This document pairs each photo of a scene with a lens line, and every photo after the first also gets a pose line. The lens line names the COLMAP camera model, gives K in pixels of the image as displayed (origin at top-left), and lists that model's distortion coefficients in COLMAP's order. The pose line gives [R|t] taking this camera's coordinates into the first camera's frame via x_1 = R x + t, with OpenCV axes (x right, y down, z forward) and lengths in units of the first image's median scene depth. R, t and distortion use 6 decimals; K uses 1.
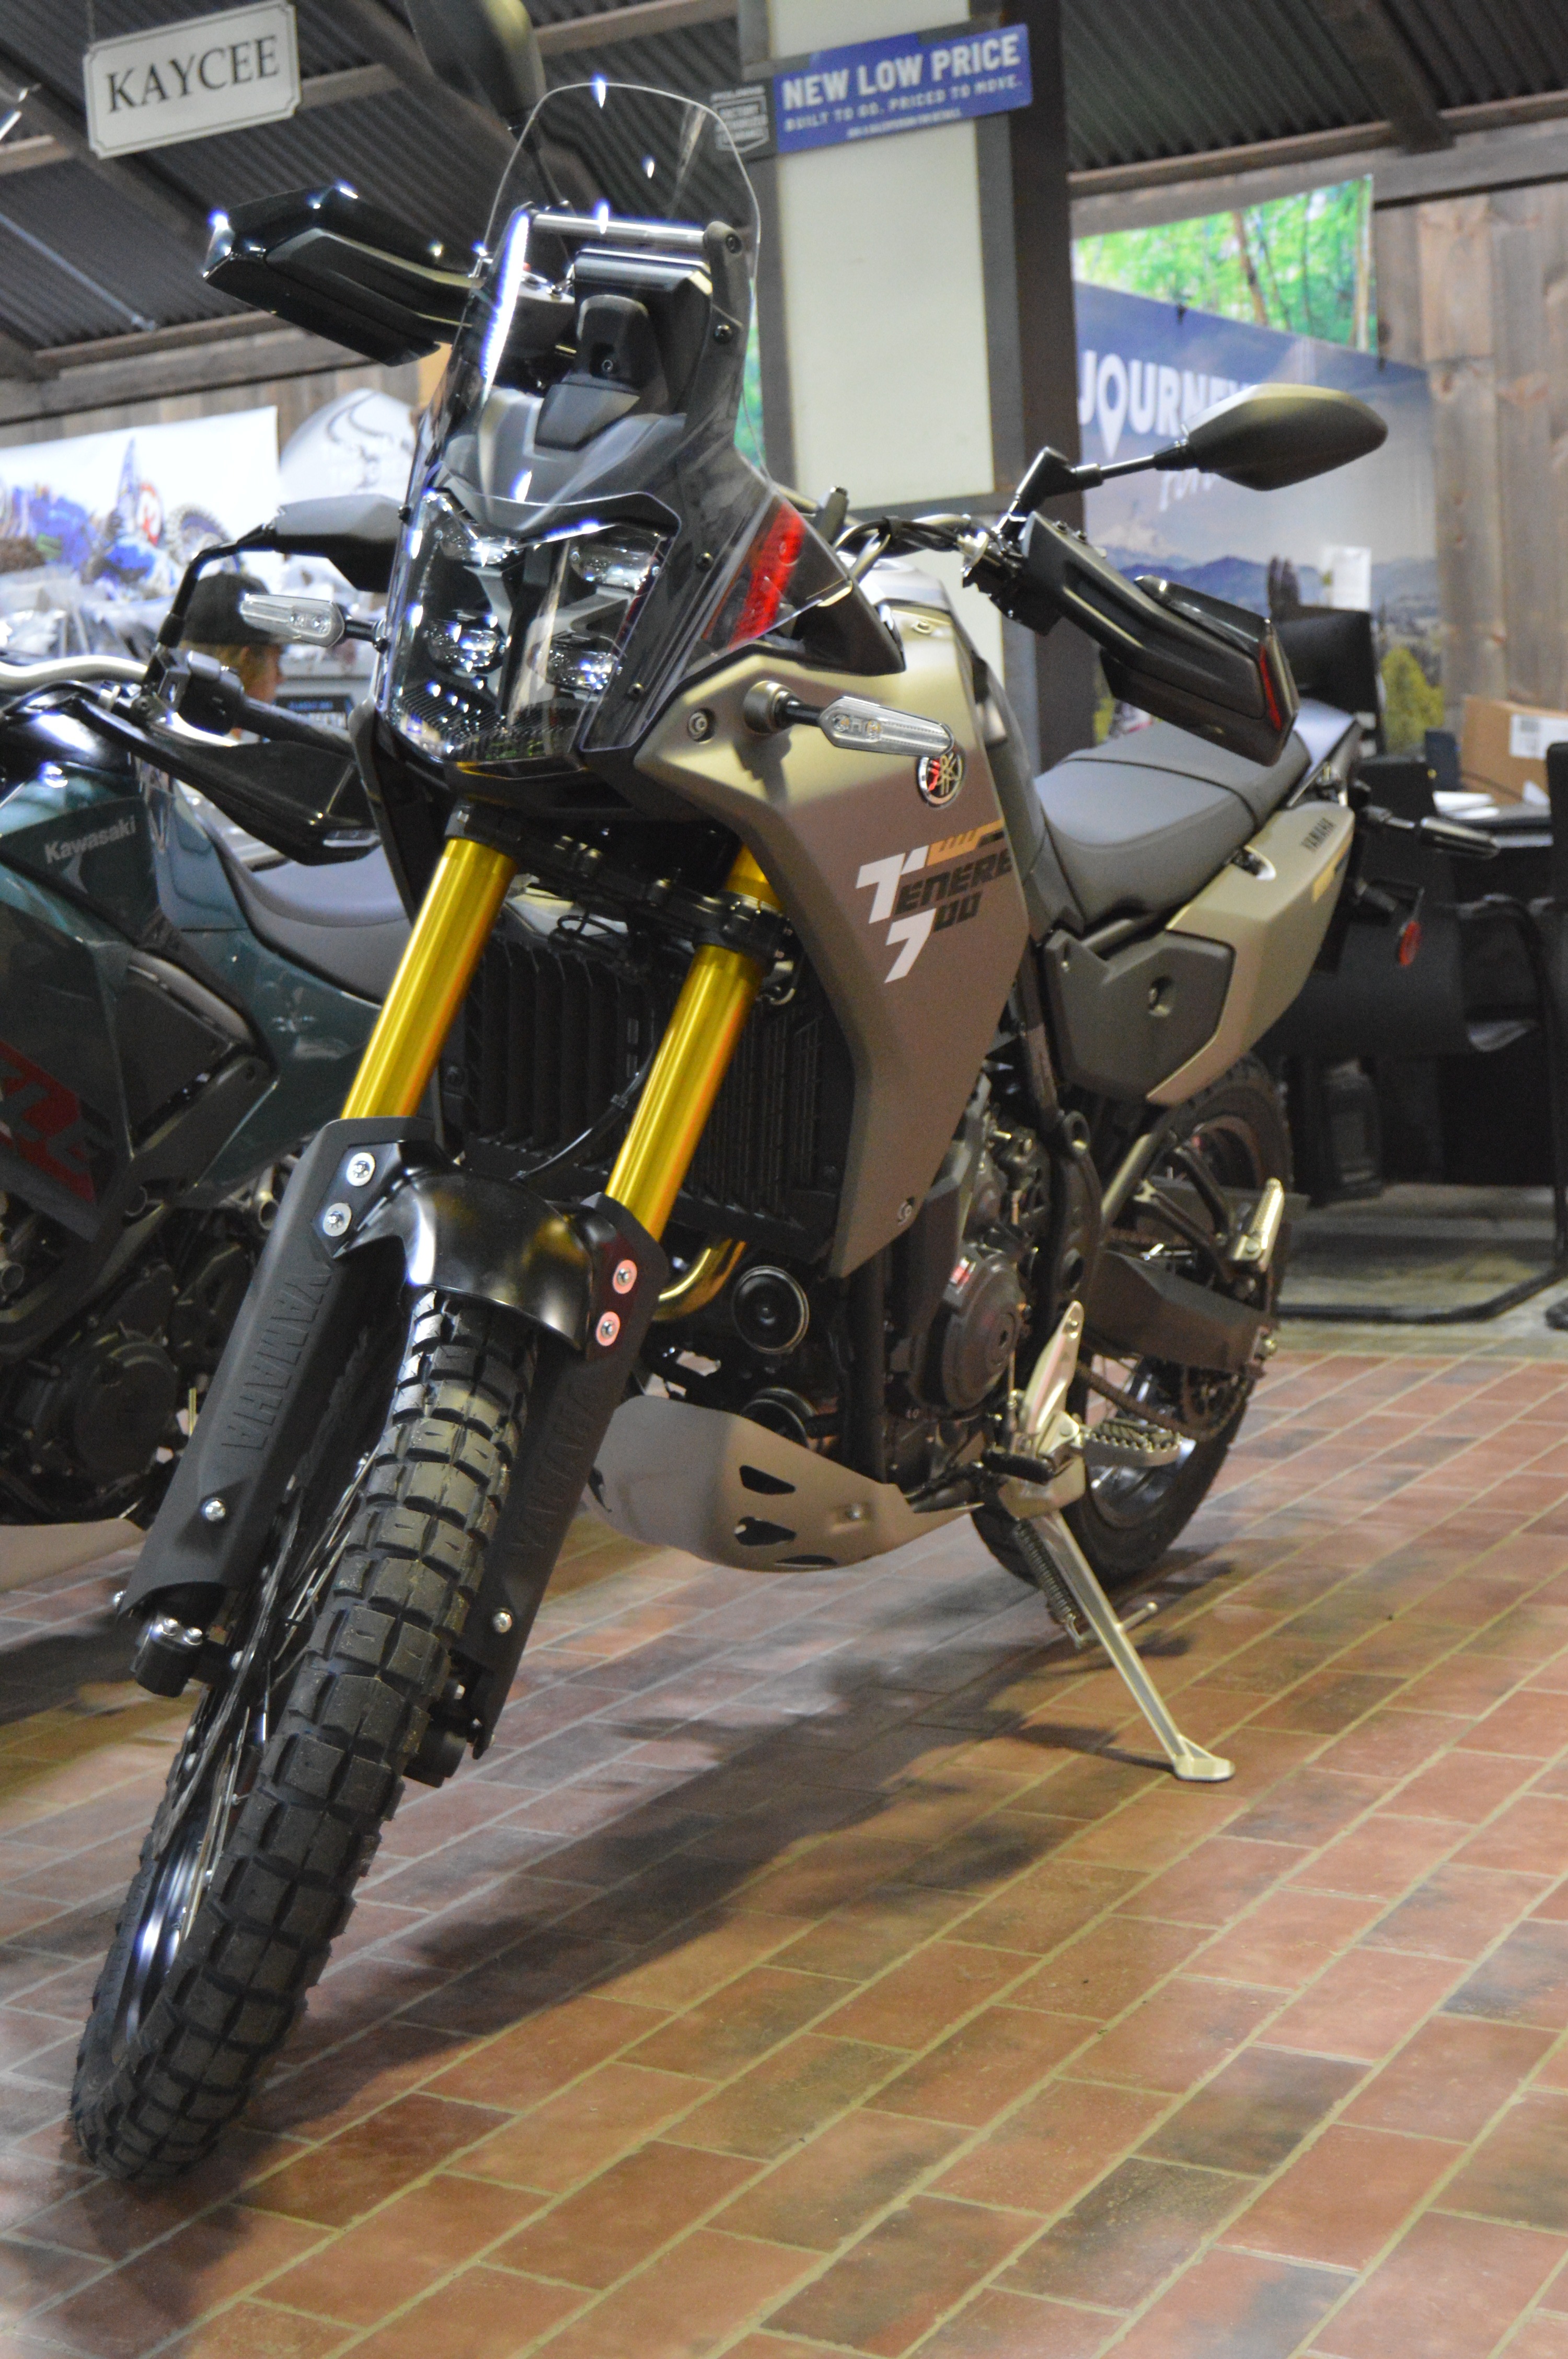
lens RADIAL K [[3103.3, 0, 784.0], [0, 3103.3, 1179.5], [0, 0, 1]] dist [-0.017801, -0.083421]
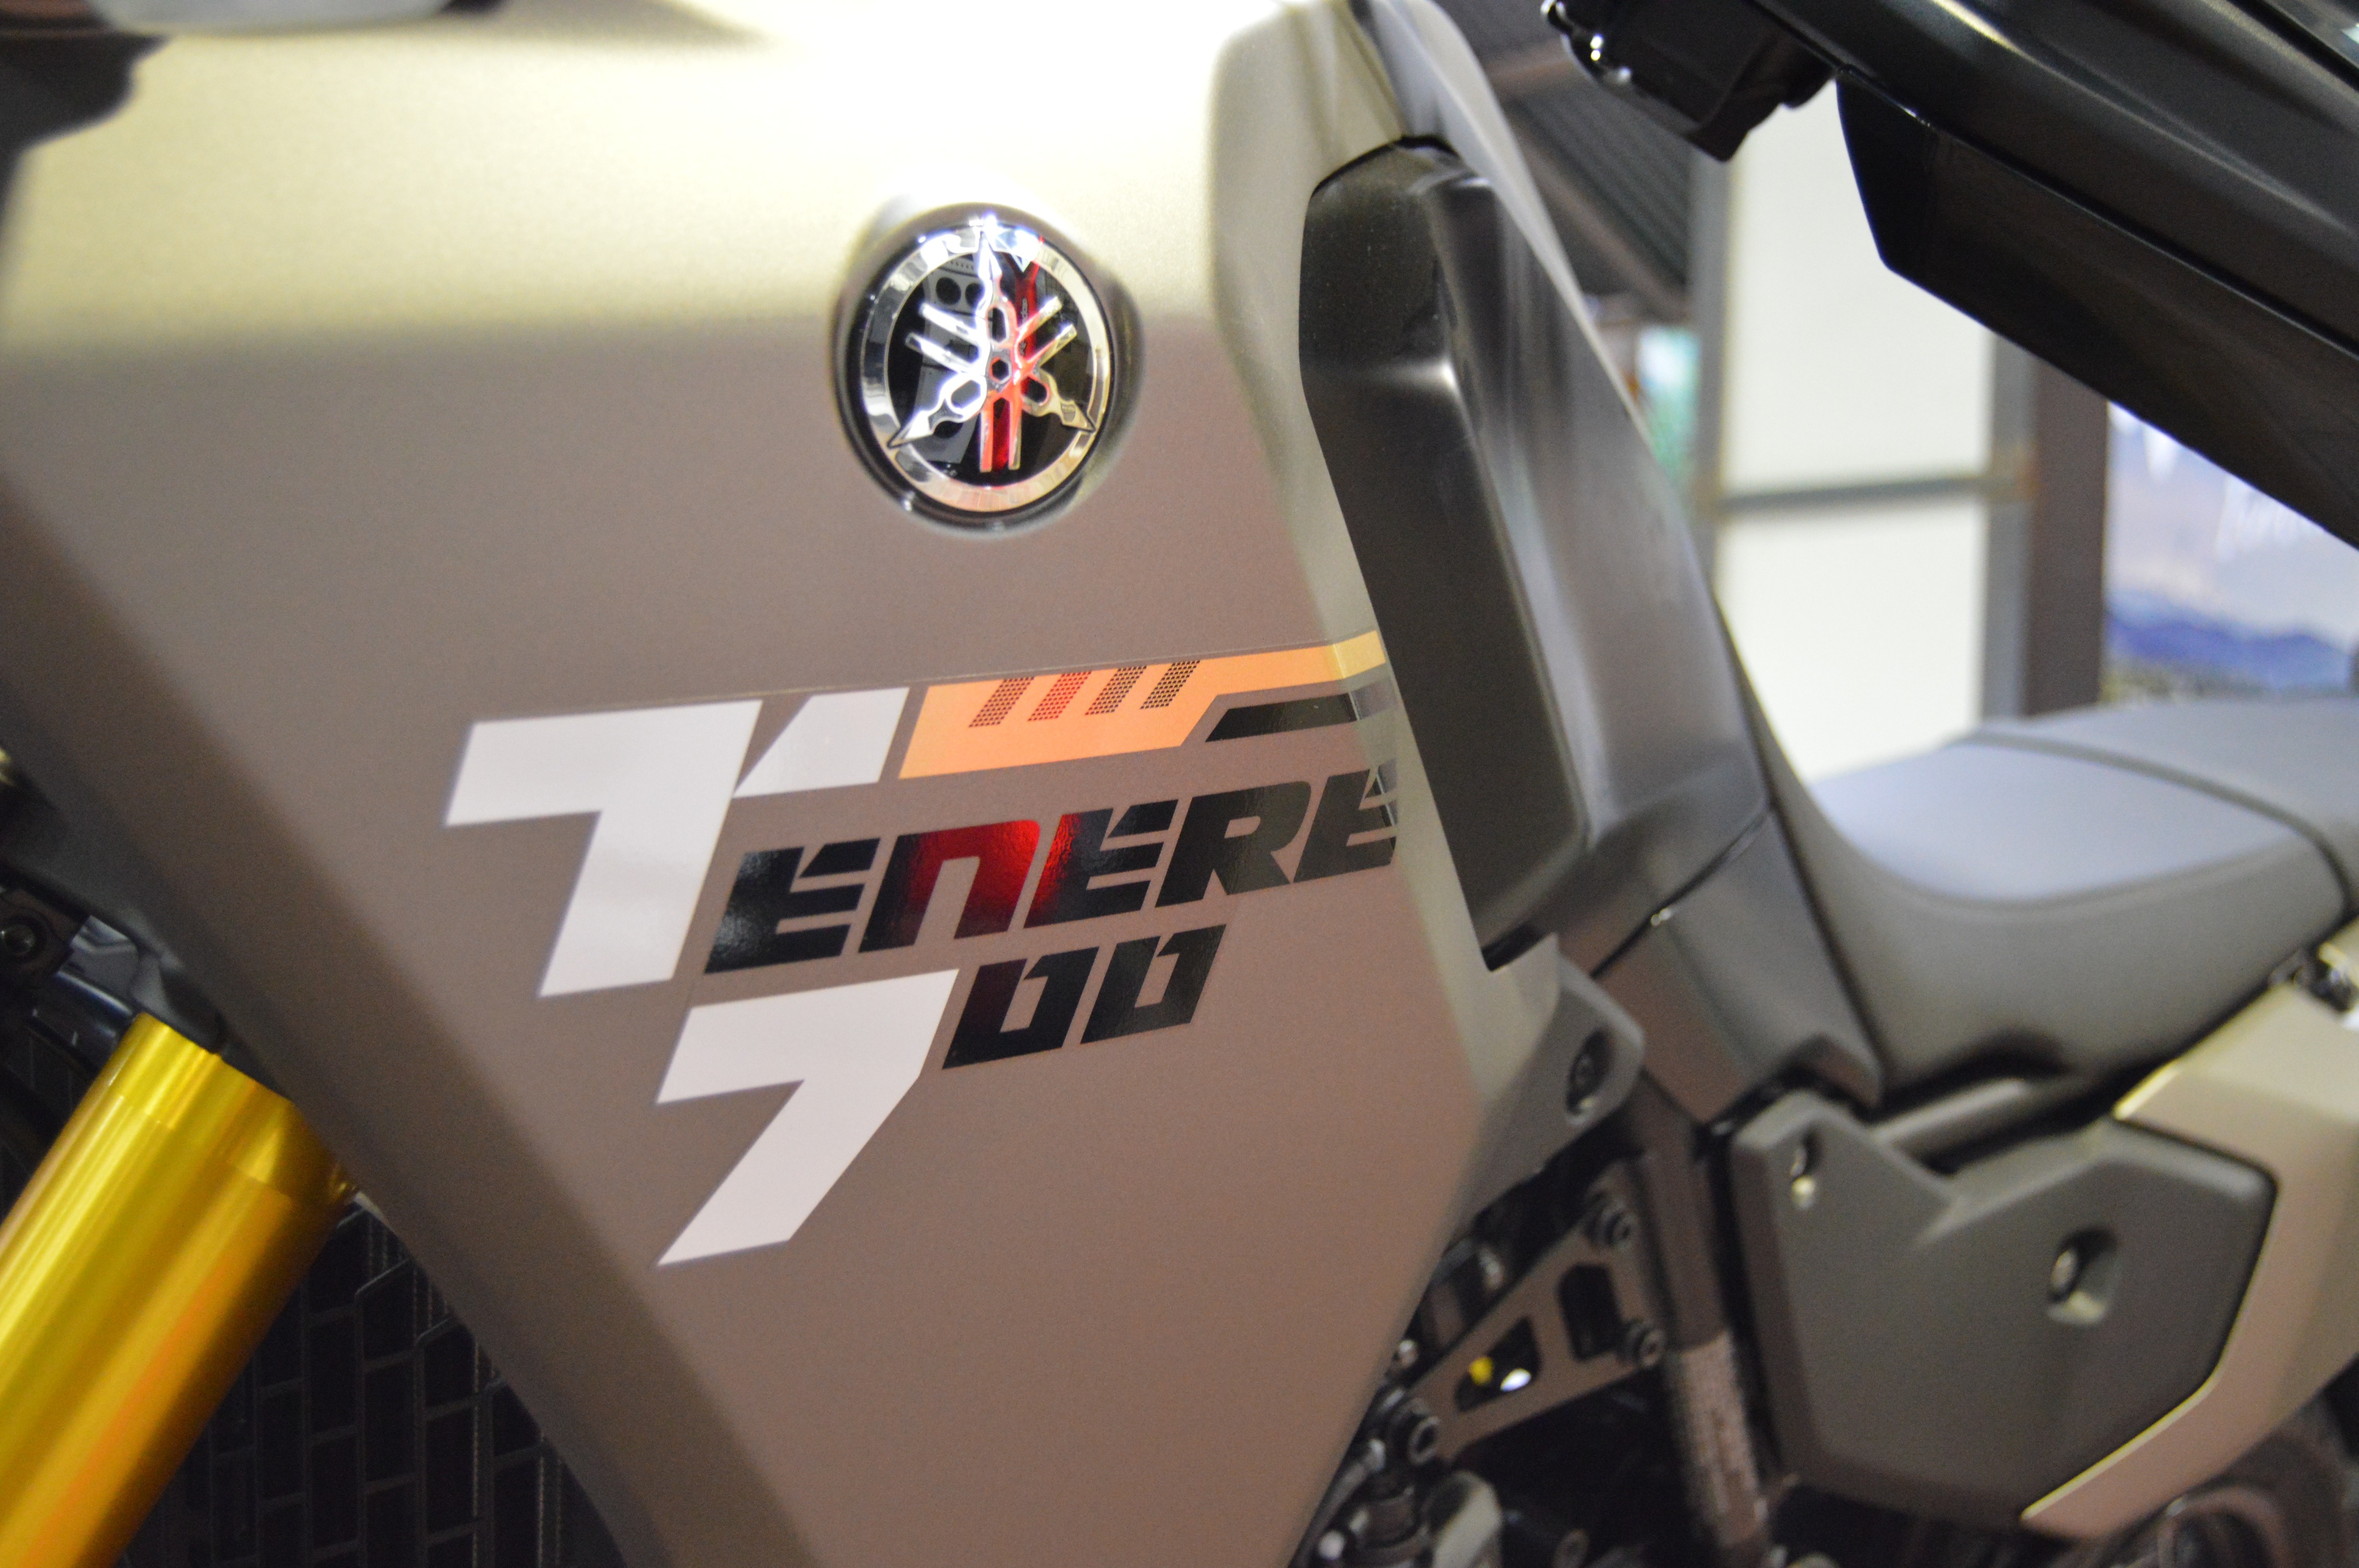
lens RADIAL K [[2786.9, 0, 1179.5], [0, 2786.9, 784.0], [0, 0, 1]] dist [-0.061898, -0.007382]
pose [[0.965757, 0.101941, -0.238584, 0.049520], [-0.137138, 0.981187, -0.135883, -0.032649], [0.220244, 0.163949, 0.961568, 0.348666]]
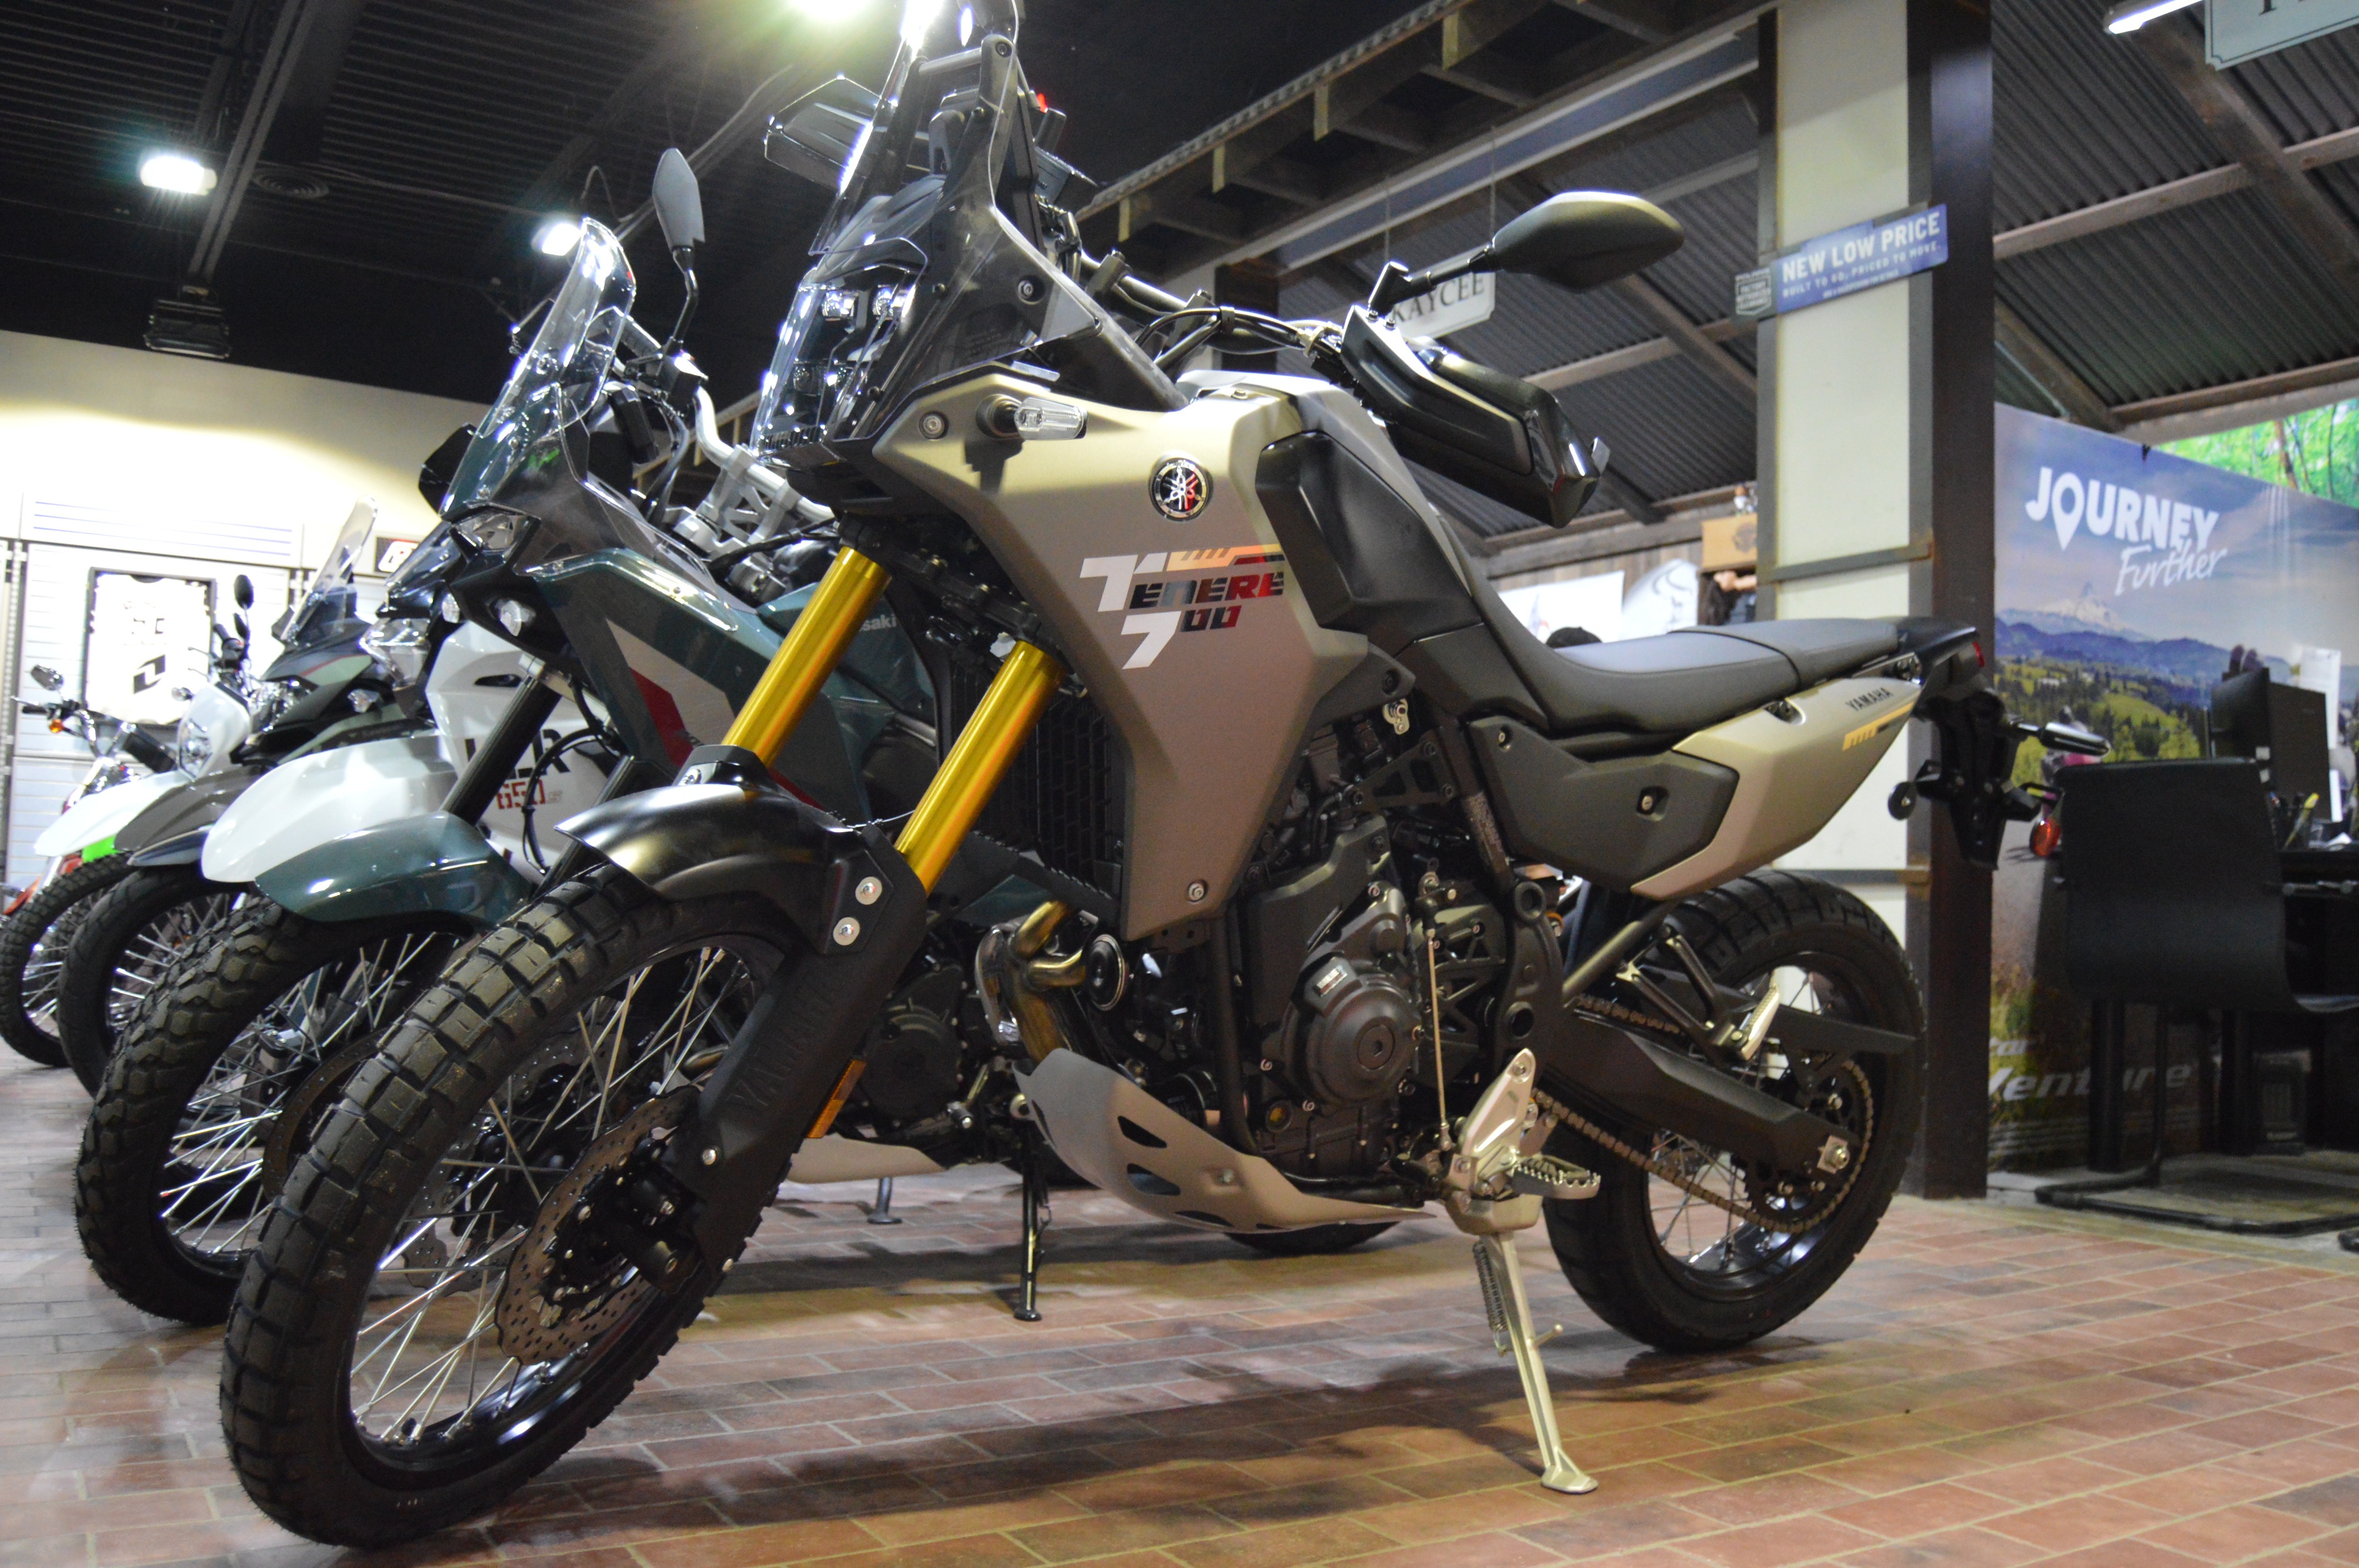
lens RADIAL K [[1957.1, 0, 1179.5], [0, 1957.1, 784.0], [0, 0, 1]] dist [-0.073546, 0.019112]
pose [[0.896958, 0.063514, -0.437530, 0.161573], [-0.134979, 0.981718, -0.134204, 0.032001], [0.421007, 0.179433, 0.889133, 0.158840]]
